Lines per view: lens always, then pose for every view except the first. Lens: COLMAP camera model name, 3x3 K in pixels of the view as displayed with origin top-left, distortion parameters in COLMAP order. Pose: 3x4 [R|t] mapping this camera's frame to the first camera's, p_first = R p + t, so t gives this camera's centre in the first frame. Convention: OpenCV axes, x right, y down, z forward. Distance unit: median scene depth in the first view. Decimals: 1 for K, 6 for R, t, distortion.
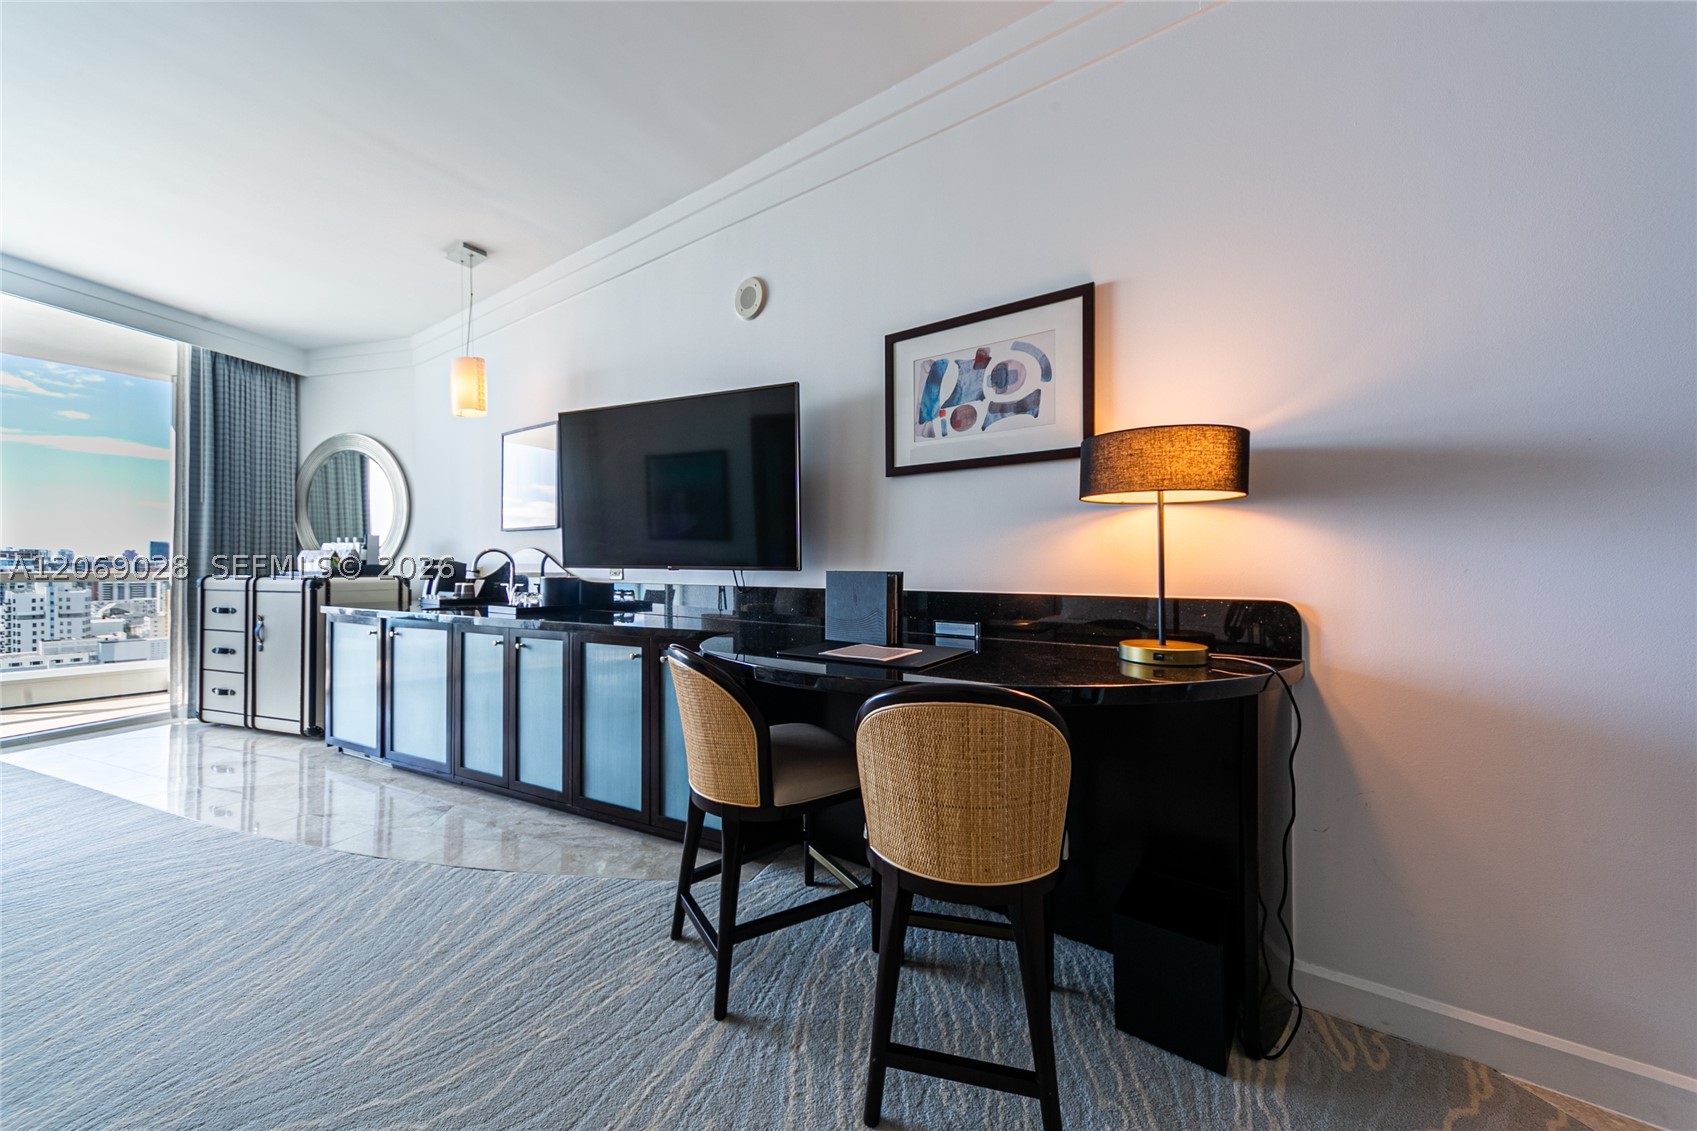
lens RADIAL K [[588.6, 0, 847.0], [0, 588.6, 568.2], [0, 0, 1]] dist [0.009746, -0.001123]
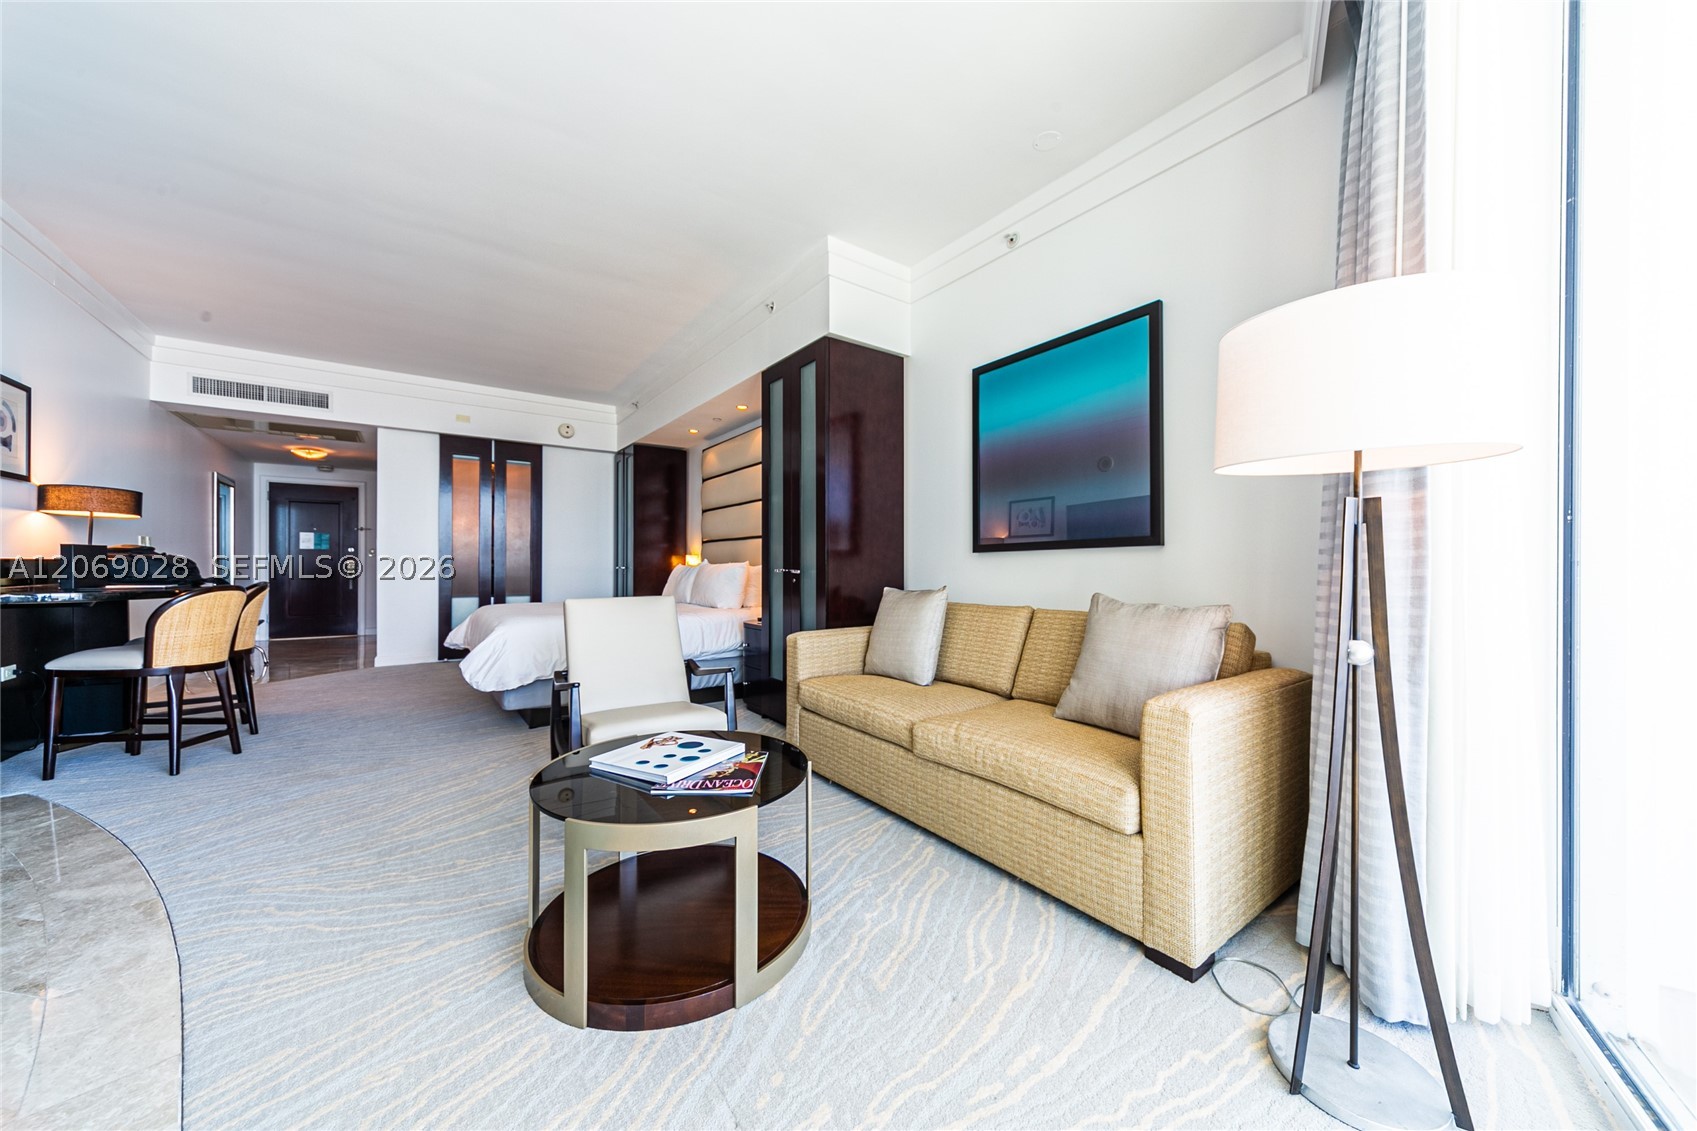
lens RADIAL K [[588.6, 0, 842.4], [0, 588.6, 567.3], [0, 0, 1]] dist [0.009746, -0.001123]
pose [[-0.937177, -0.010785, 0.348688, -2.249329], [-0.007851, 0.999921, 0.009827, 0.032484], [-0.348766, 0.006473, -0.937187, 1.607427]]
